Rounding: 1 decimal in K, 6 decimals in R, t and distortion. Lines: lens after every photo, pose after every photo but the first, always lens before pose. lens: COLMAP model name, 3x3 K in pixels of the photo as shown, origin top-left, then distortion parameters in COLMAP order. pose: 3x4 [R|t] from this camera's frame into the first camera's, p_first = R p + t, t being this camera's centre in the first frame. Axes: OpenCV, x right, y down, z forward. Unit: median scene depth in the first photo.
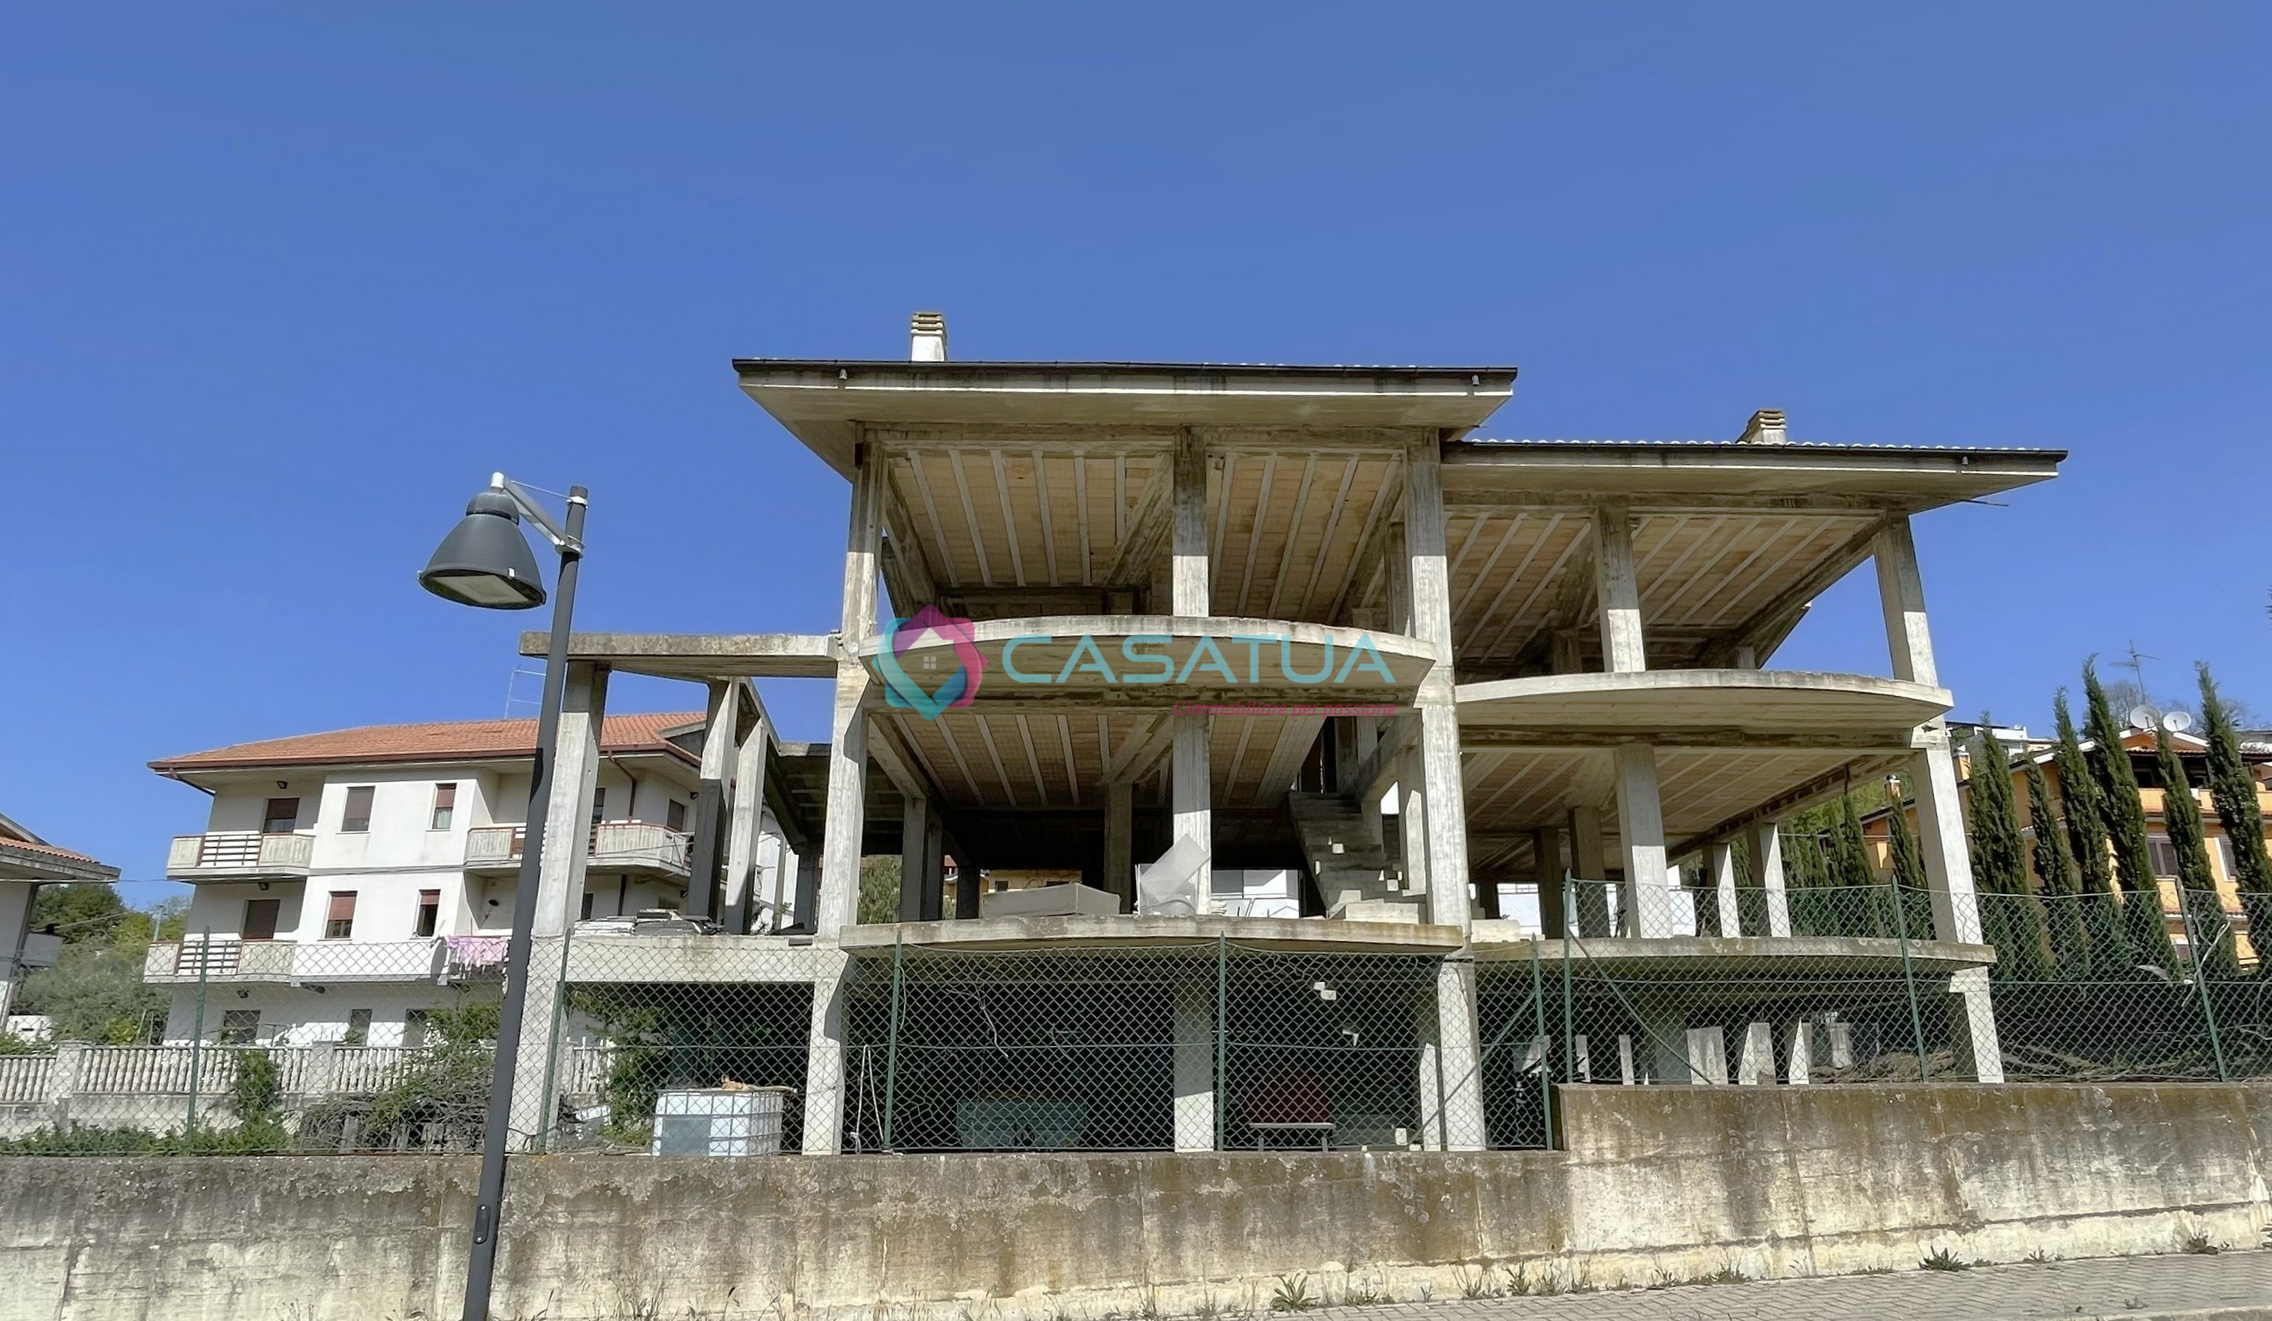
lens RADIAL K [[1251.2, 0, 1156.1], [0, 1251.2, 767.2], [0, 0, 1]] dist [-0.004960, 0.003351]
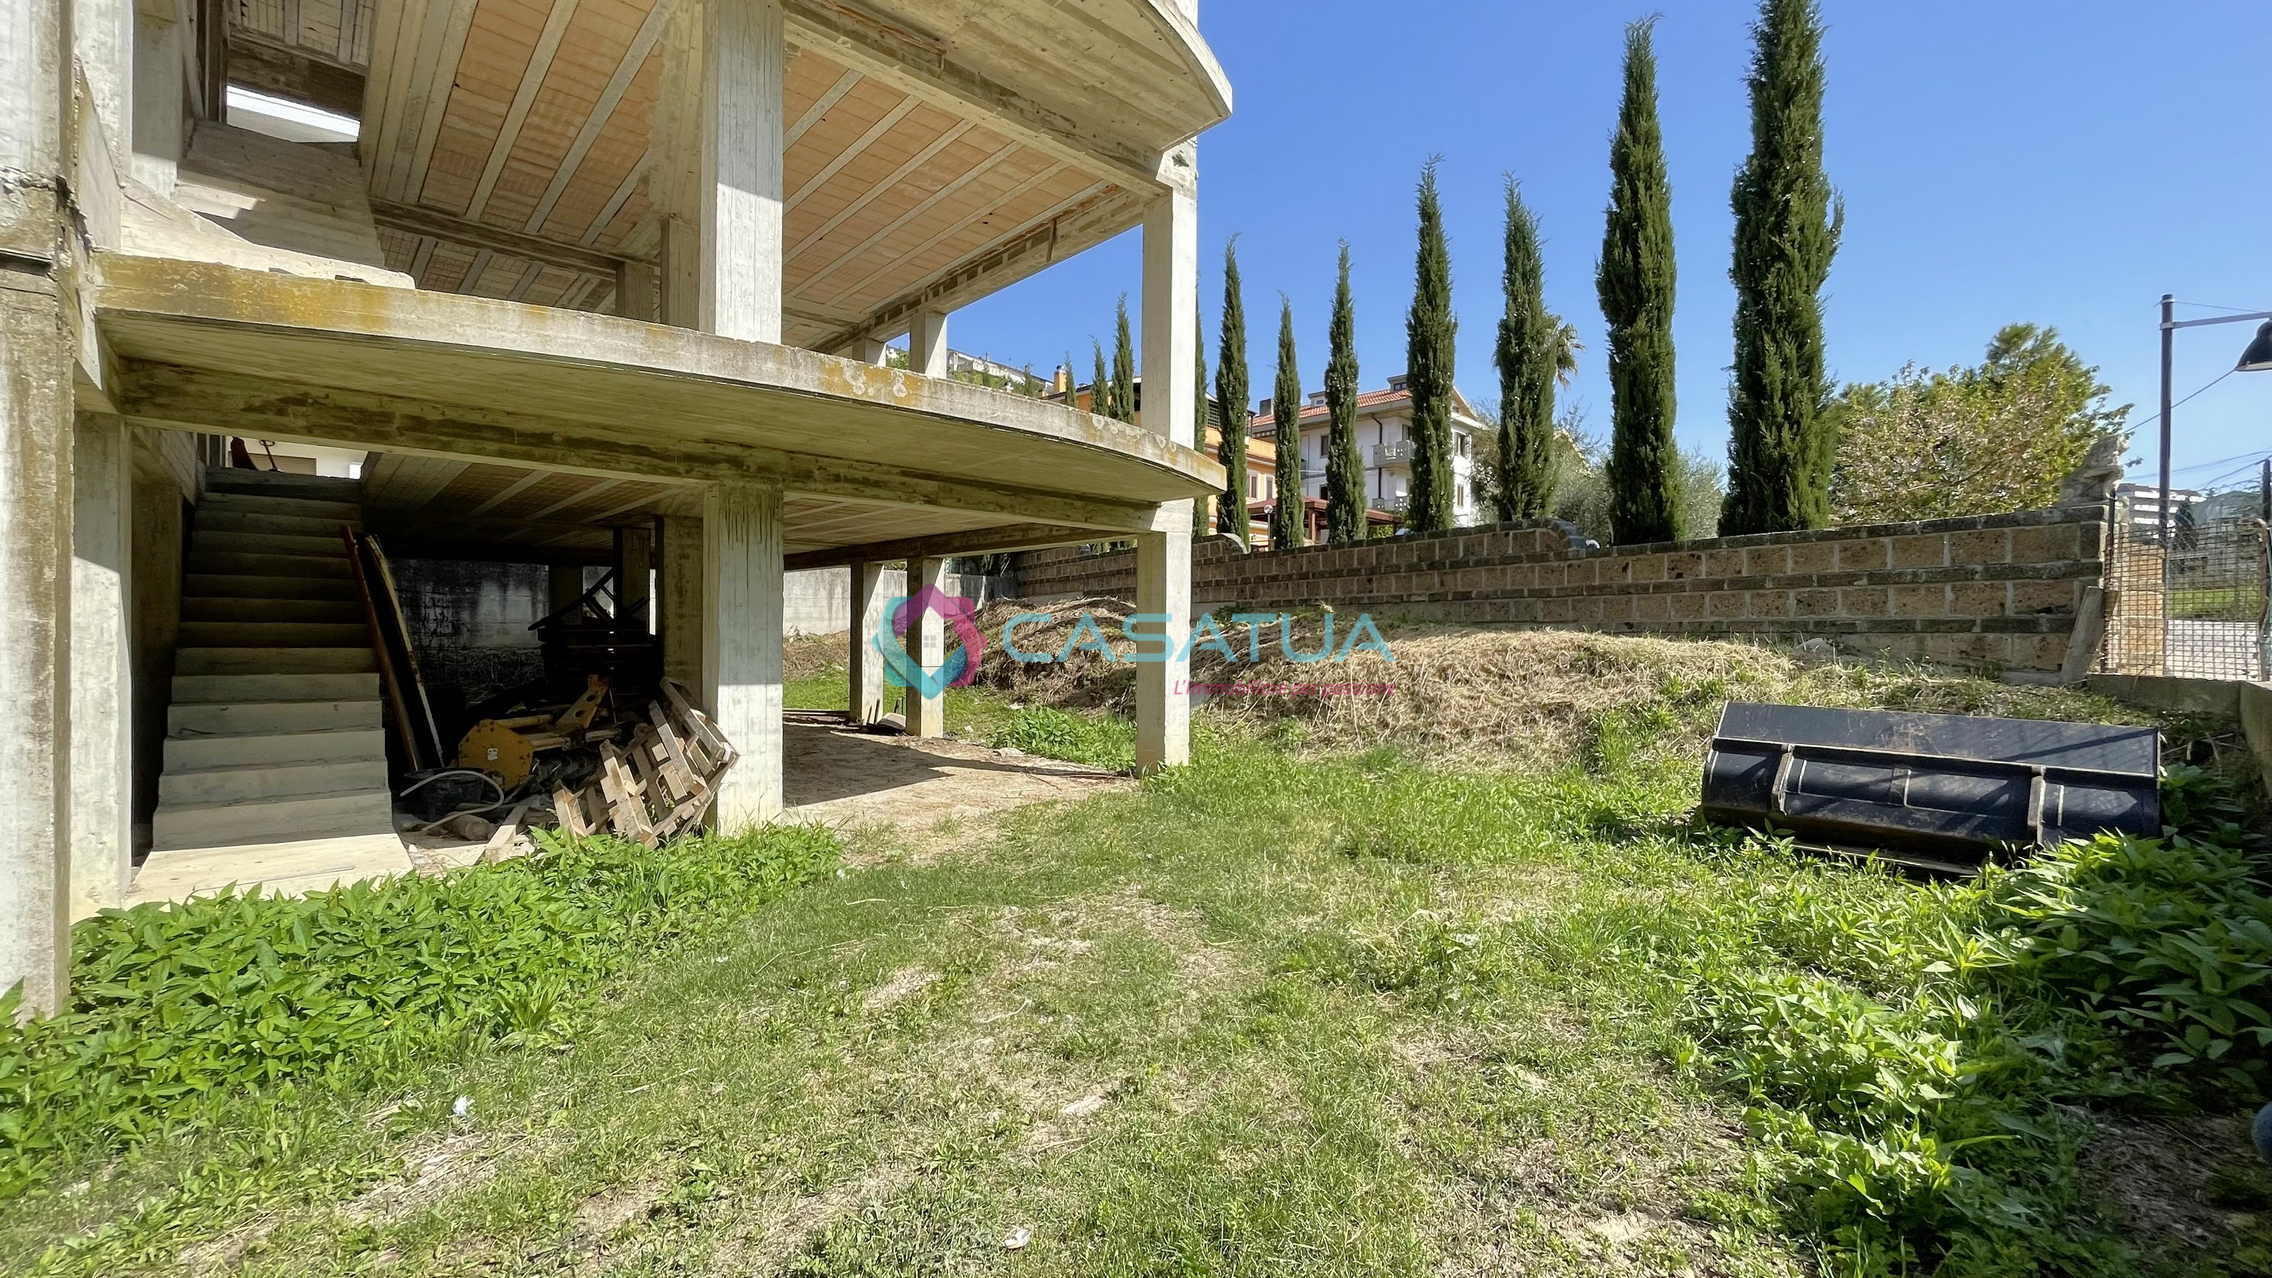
lens RADIAL K [[930.7, 0, 1132.1], [0, 930.7, 639.2], [0, 0, 1]] dist [-0.001818, 0.000146]
pose [[0.758901, 0.007122, 0.651167, 0.526391], [-0.186174, 0.960578, 0.206470, 0.250907], [-0.624026, -0.277921, 0.730310, 1.135716]]
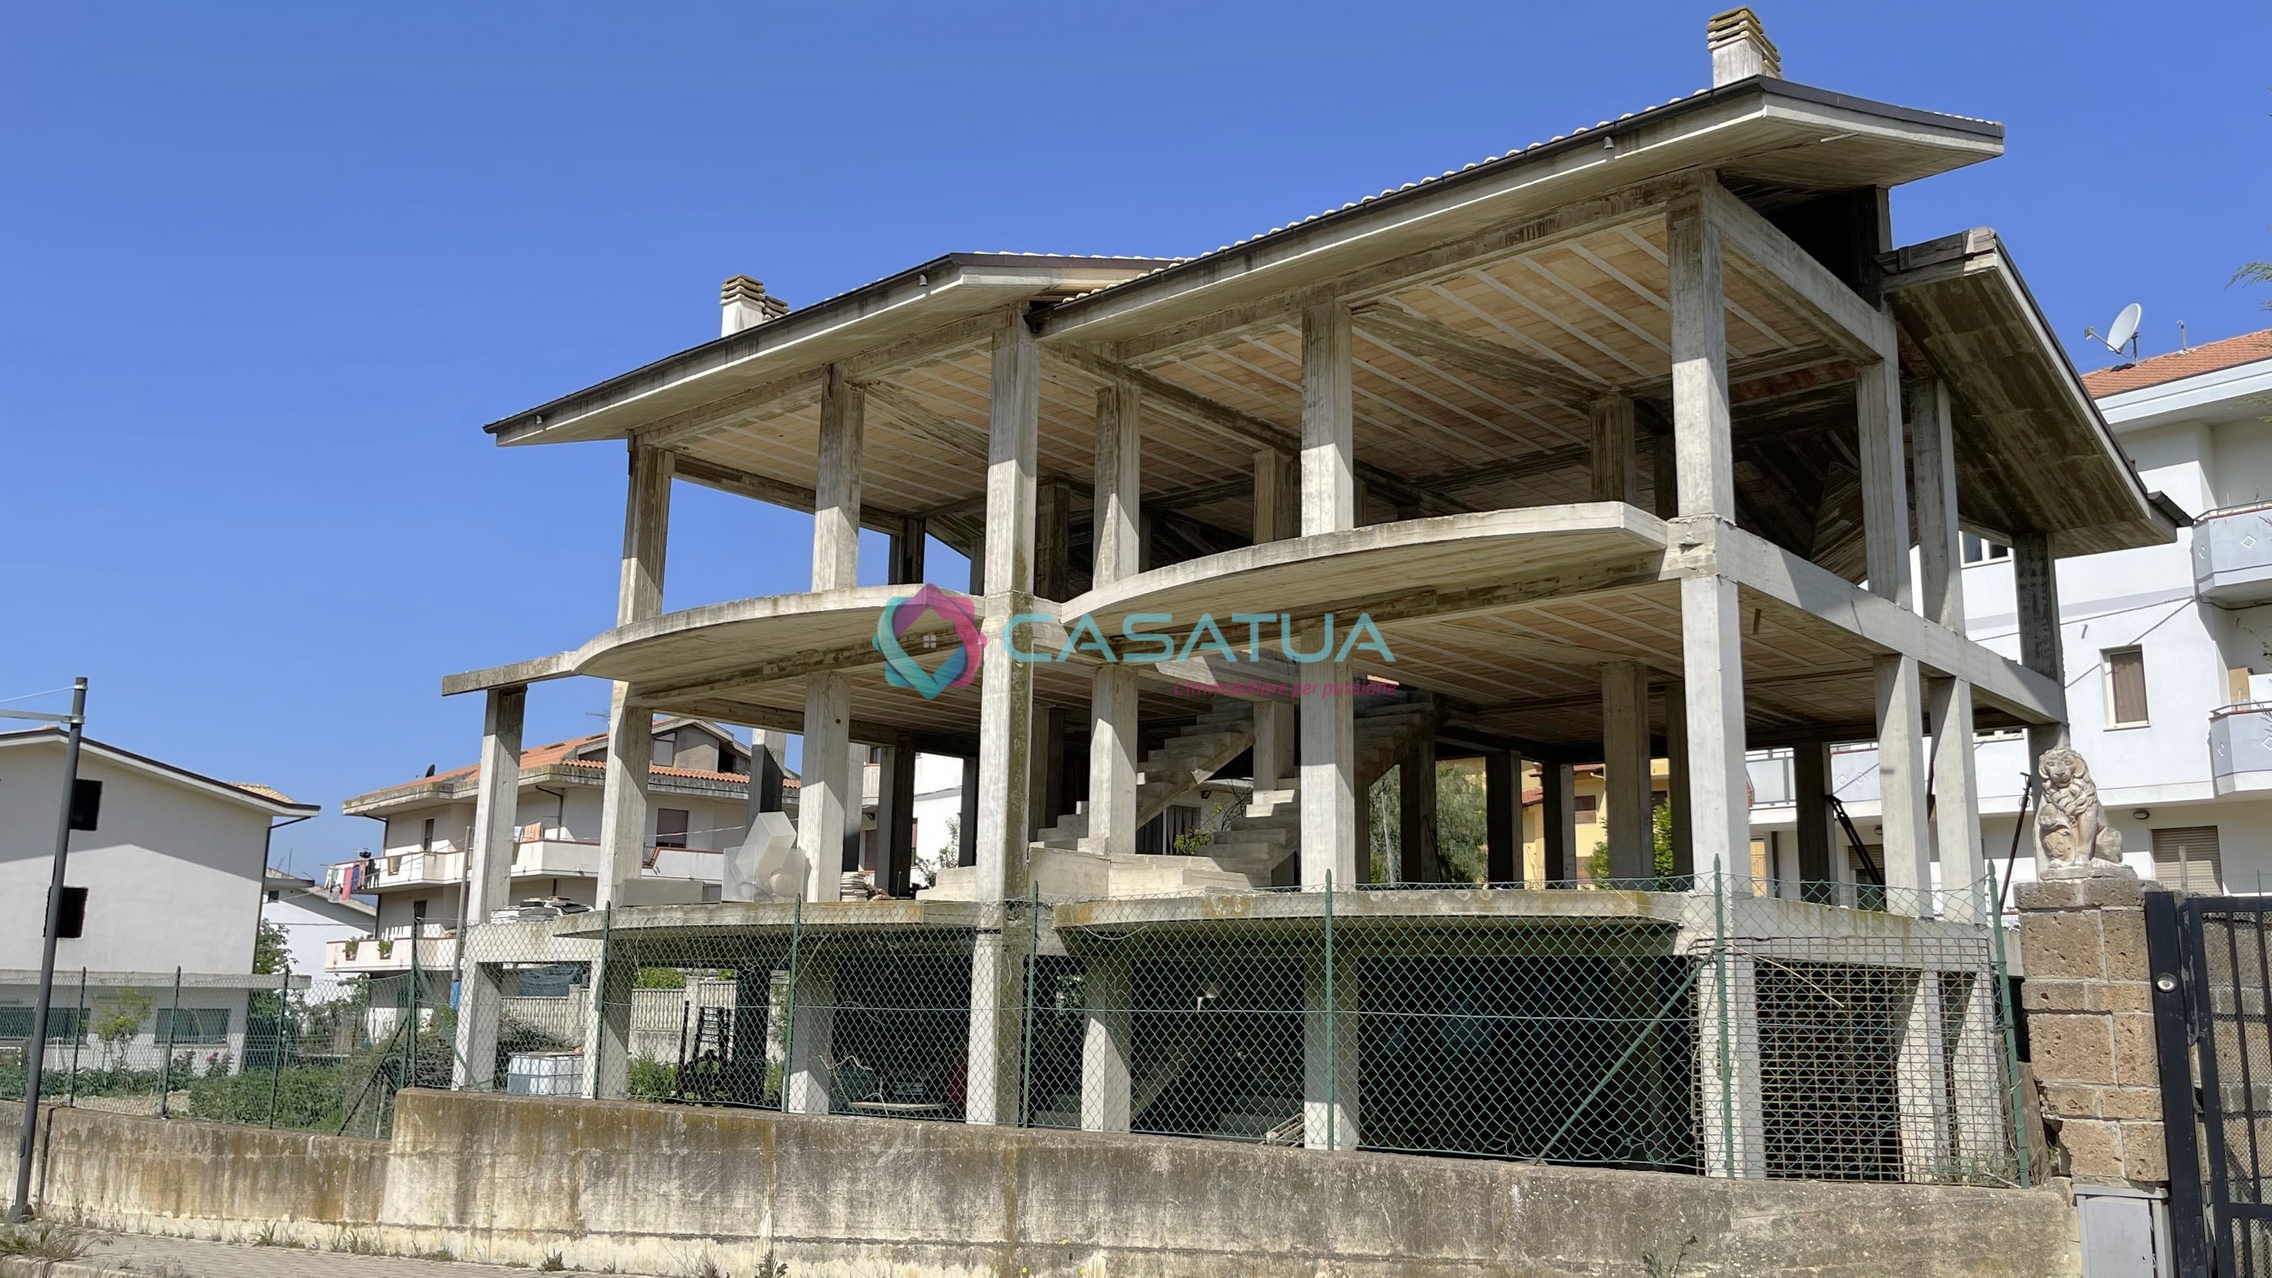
lens RADIAL K [[1837.1, 0, 1138.3], [0, 1837.1, 643.6], [0, 0, 1]] dist [0.001829, 0.005641]
pose [[0.739030, -0.121192, -0.662682, 2.094322], [0.164138, 0.986434, 0.002648, -0.060728], [0.653371, -0.110729, 0.748897, 0.177610]]
